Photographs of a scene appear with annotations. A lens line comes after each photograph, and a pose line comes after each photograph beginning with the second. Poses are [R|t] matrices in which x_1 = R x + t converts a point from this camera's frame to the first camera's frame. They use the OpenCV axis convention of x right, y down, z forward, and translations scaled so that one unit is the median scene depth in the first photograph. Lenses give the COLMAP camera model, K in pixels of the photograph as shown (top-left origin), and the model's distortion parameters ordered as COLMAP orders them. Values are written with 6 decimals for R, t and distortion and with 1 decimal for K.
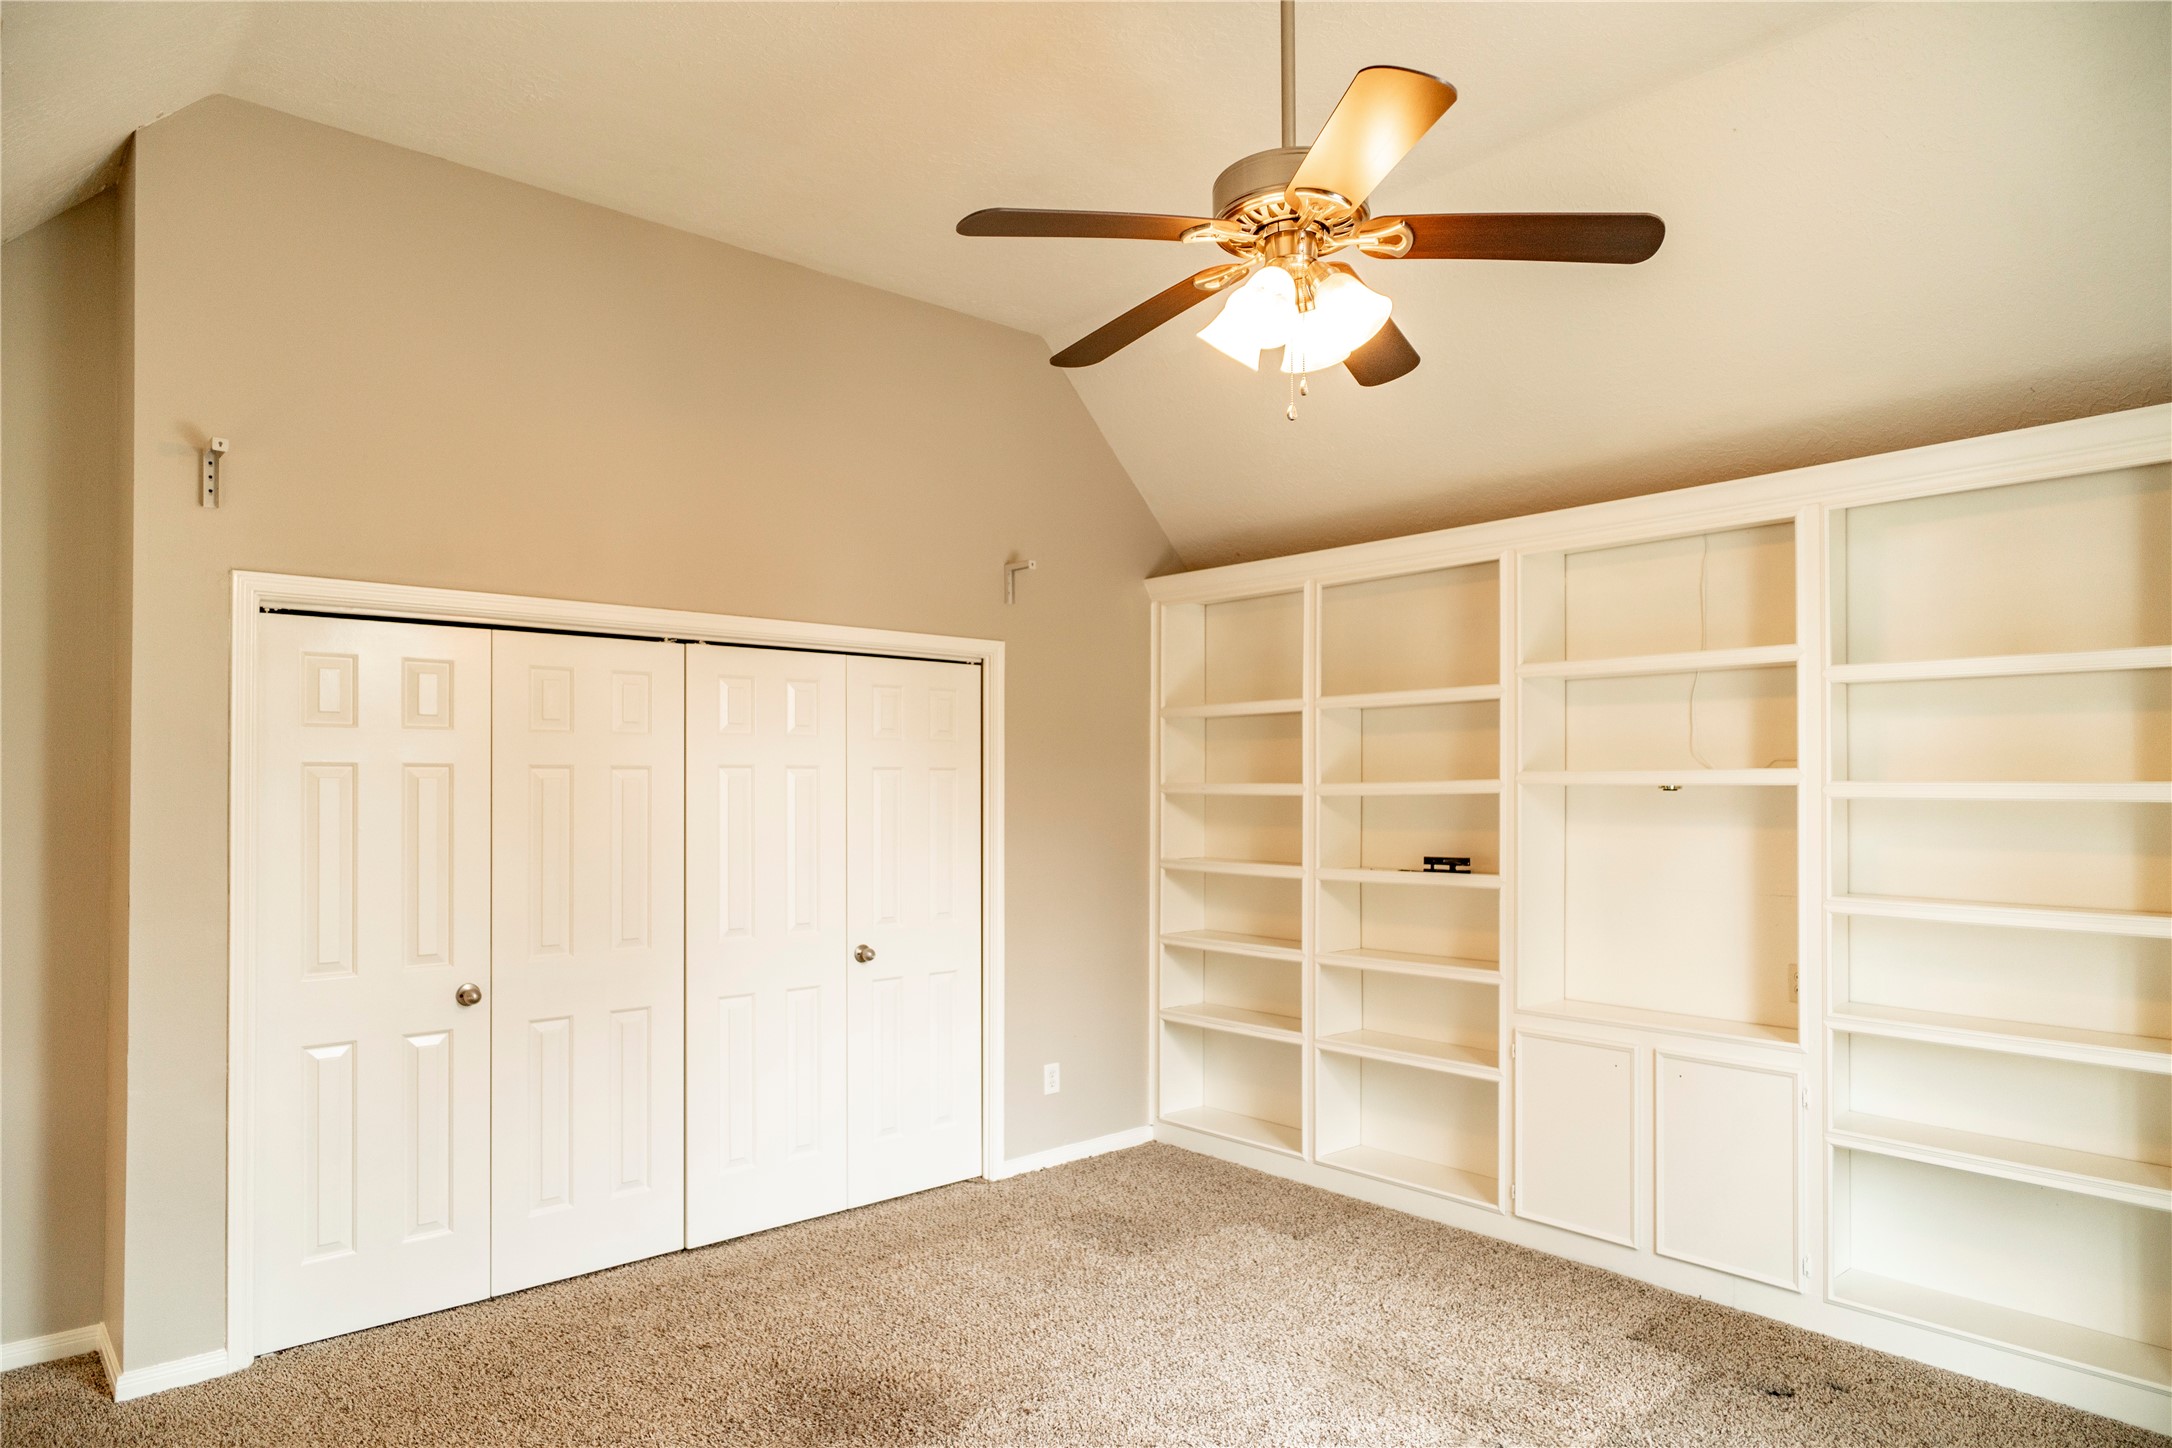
lens RADIAL K [[1268.2, 0, 1089.5], [0, 1268.2, 794.0], [0, 0, 1]] dist [0.000449, 0.000399]
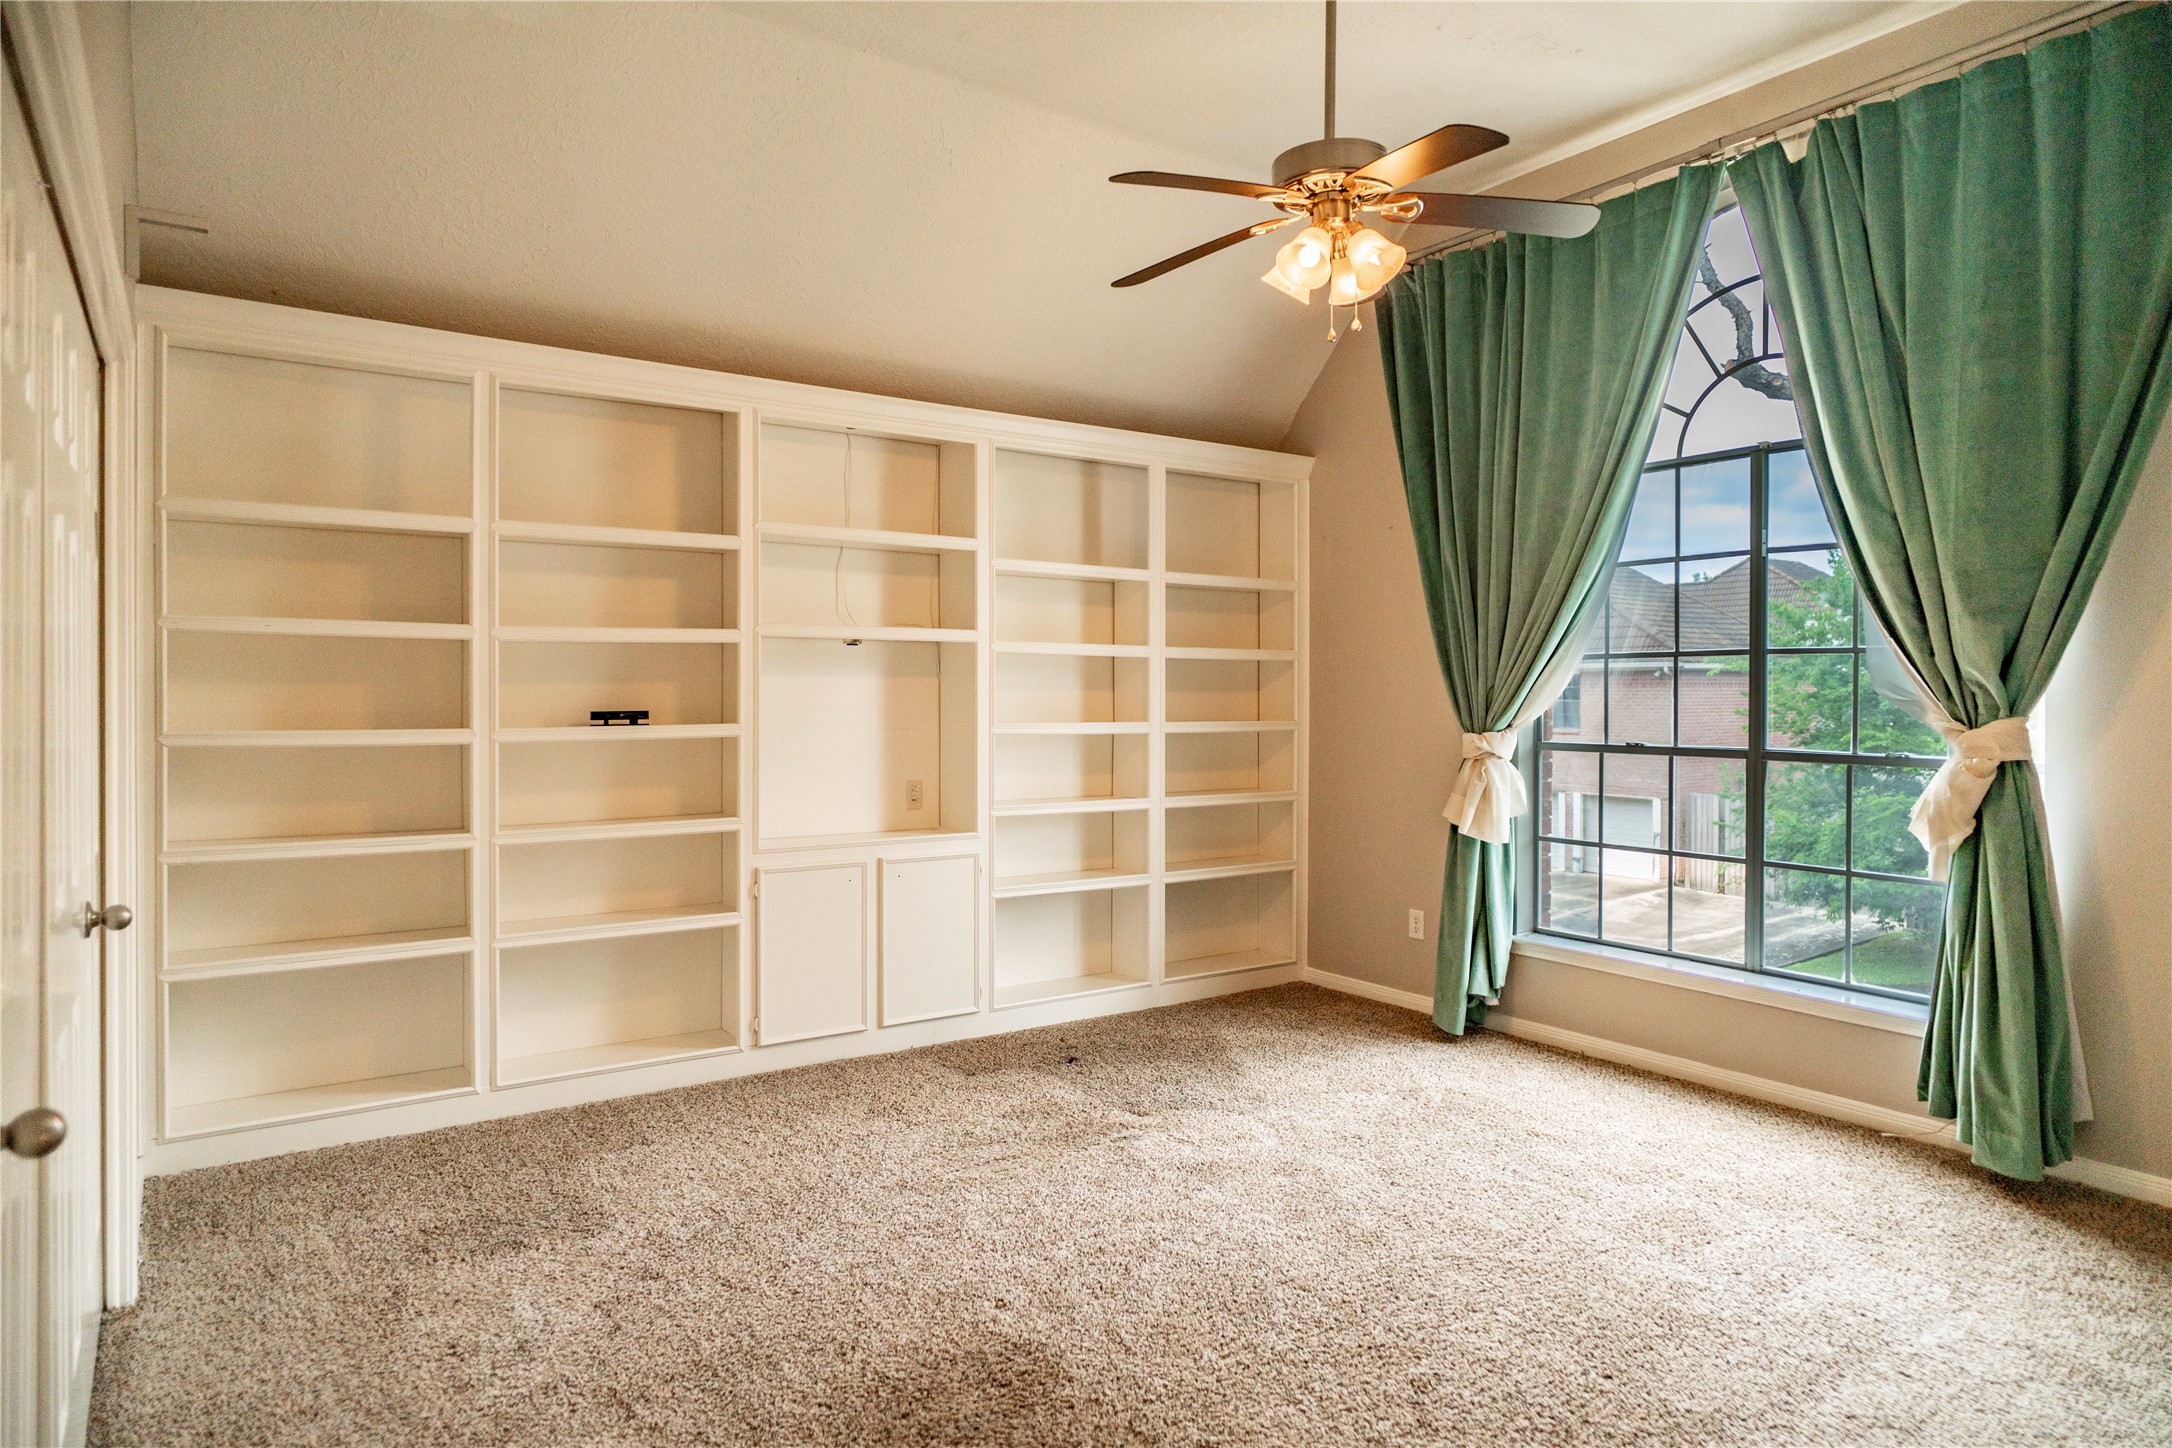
lens RADIAL K [[1294.1, 0, 1083.3], [0, 1294.1, 704.4], [0, 0, 1]] dist [-0.002021, -0.000108]
pose [[0.125160, -0.009357, 0.992092, -0.678593], [-0.006113, 0.999929, 0.010202, 0.036264], [-0.992118, -0.007341, 0.125094, 0.592863]]
